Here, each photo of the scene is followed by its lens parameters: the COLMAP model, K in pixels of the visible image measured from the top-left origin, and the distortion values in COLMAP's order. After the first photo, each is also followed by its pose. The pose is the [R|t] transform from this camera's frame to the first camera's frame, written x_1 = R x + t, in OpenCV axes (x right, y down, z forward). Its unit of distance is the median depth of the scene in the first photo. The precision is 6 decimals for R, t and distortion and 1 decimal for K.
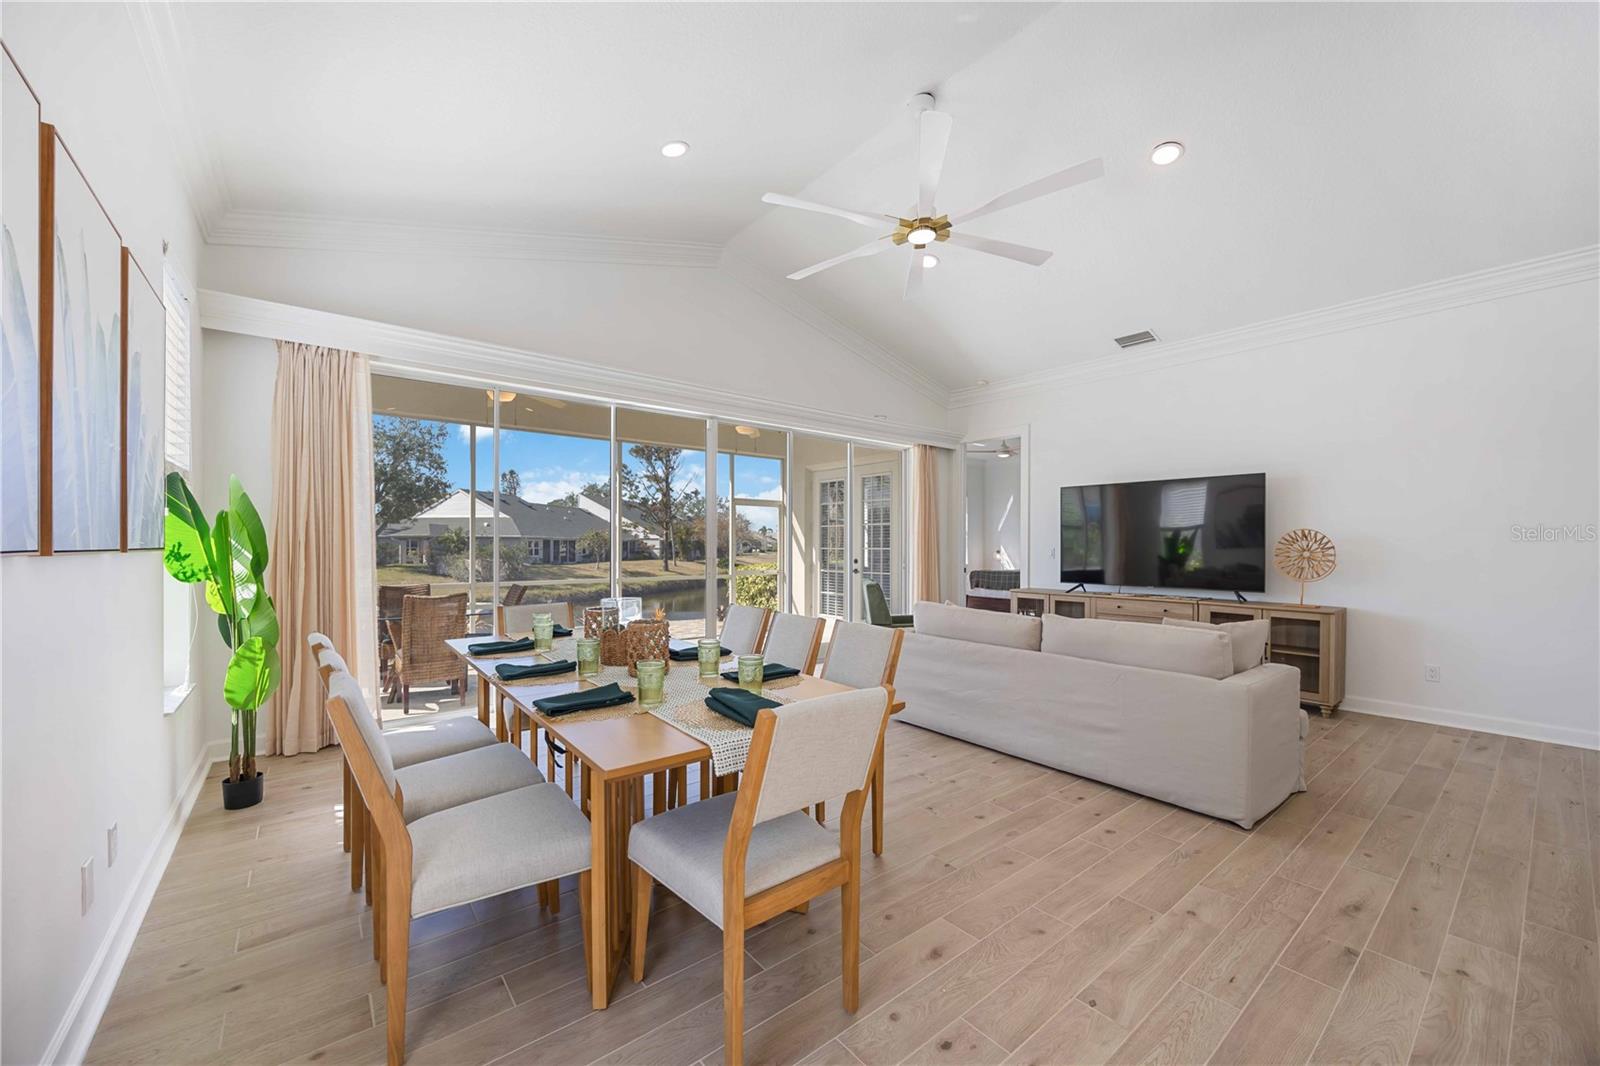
lens RADIAL K [[619.5, 0, 834.6], [0, 619.5, 548.6], [0, 0, 1]] dist [-0.002486, -0.000623]
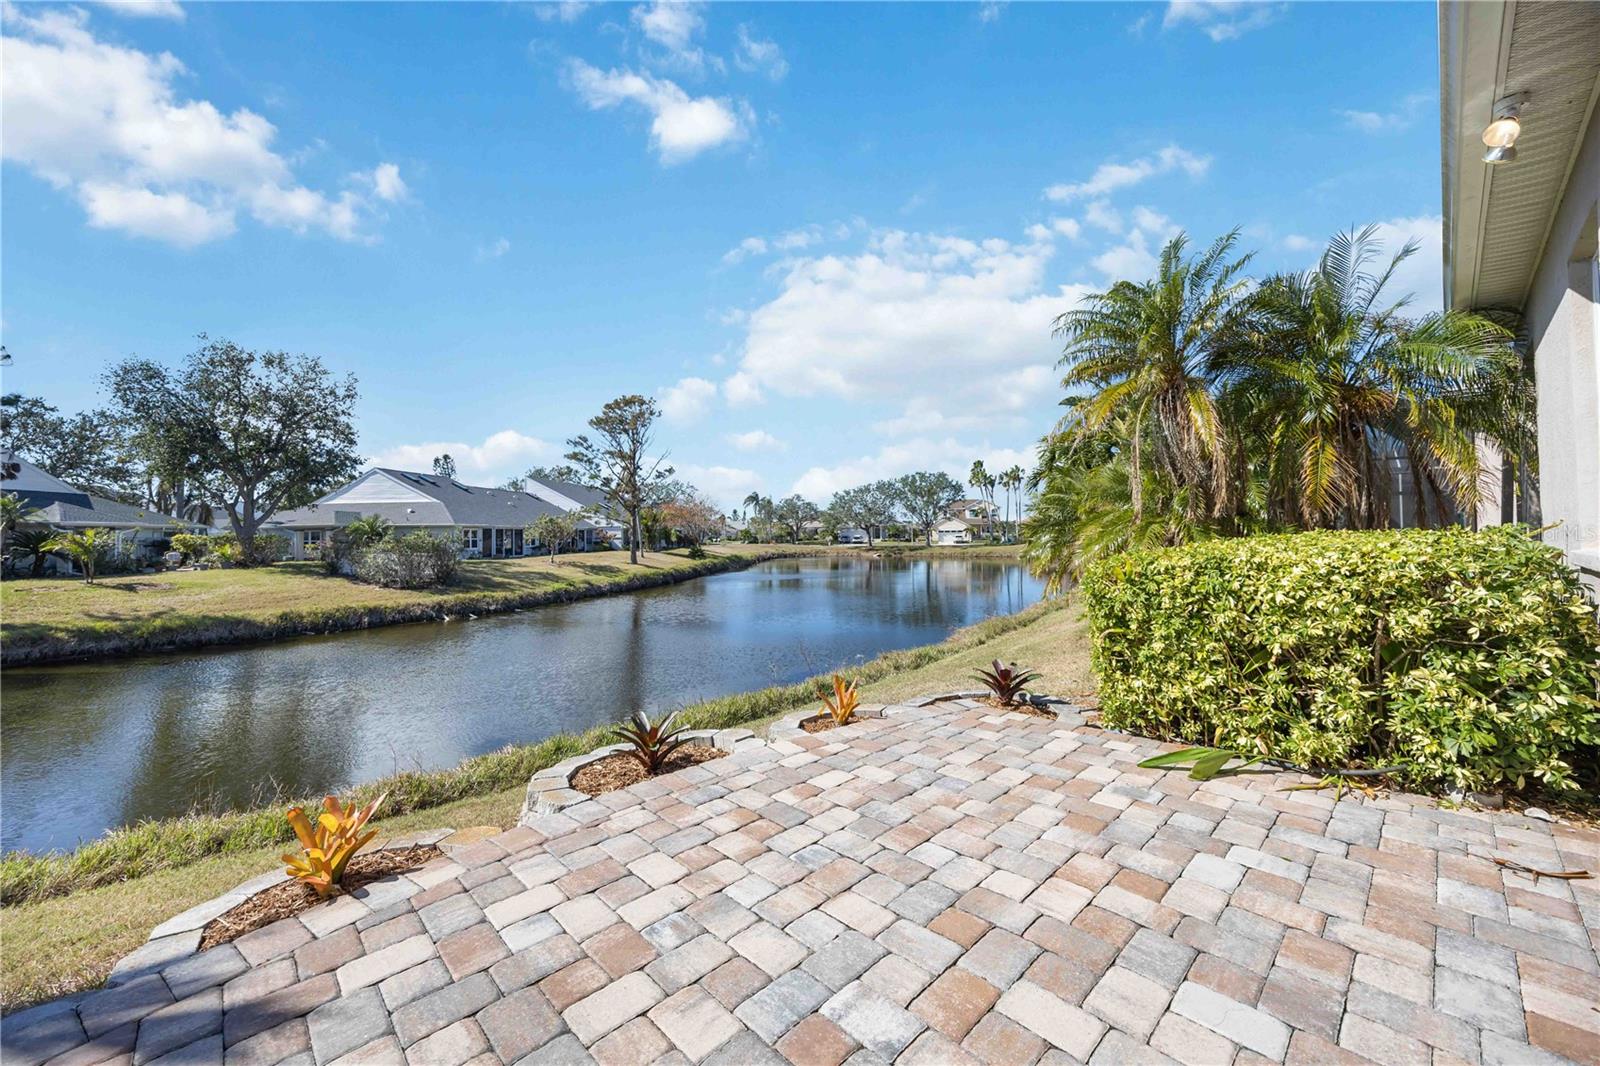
lens RADIAL K [[619.5, 0, 823.2], [0, 619.5, 519.1], [0, 0, 1]] dist [-0.002486, -0.000623]
pose [[0.997639, -0.015639, 0.066872, -0.073039], [0.017578, 0.999439, -0.028509, 0.003552], [-0.066389, 0.029618, 0.997354, 0.146864]]
